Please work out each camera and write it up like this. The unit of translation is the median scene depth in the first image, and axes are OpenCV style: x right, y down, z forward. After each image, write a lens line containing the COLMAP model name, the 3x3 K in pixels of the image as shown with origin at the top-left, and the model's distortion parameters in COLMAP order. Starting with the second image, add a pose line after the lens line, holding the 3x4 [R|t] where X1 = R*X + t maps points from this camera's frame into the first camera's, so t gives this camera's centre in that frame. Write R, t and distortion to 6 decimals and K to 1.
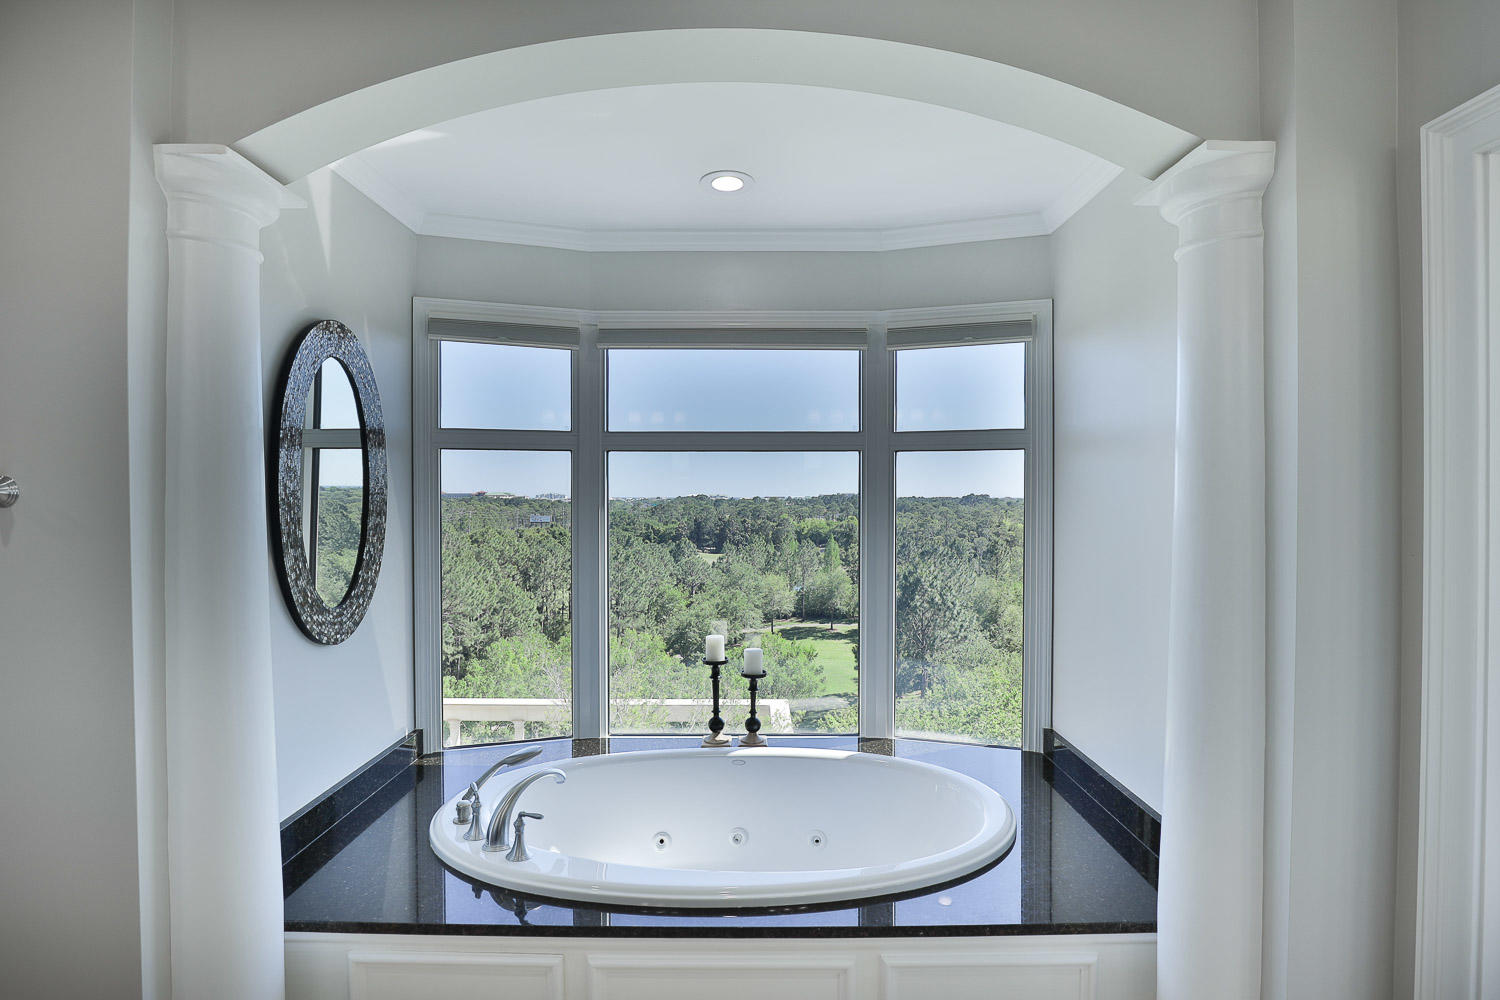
lens RADIAL K [[729.9, 0, 751.8], [0, 729.9, 500.1], [0, 0, 1]] dist [-0.031155, 0.003695]
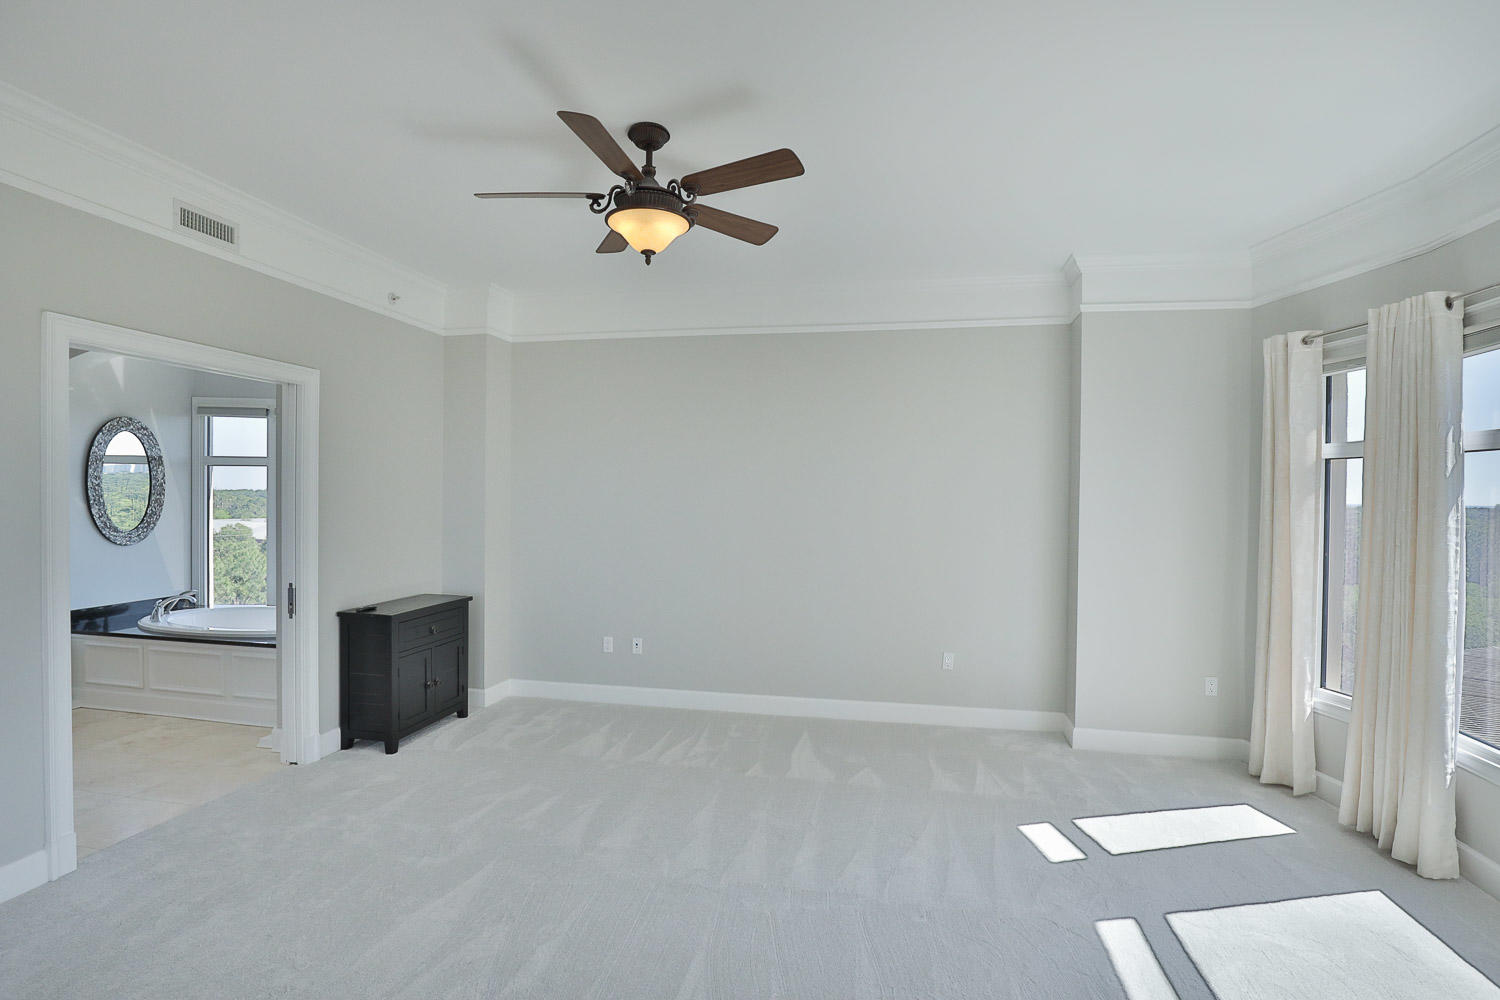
lens RADIAL K [[729.9, 0, 751.0], [0, 729.9, 506.0], [0, 0, 1]] dist [-0.031155, 0.003695]
pose [[0.980468, 0.016325, -0.196002, 1.860004], [-0.015250, 0.999859, 0.006997, 0.010919], [0.196089, -0.003872, 0.980578, -0.918114]]
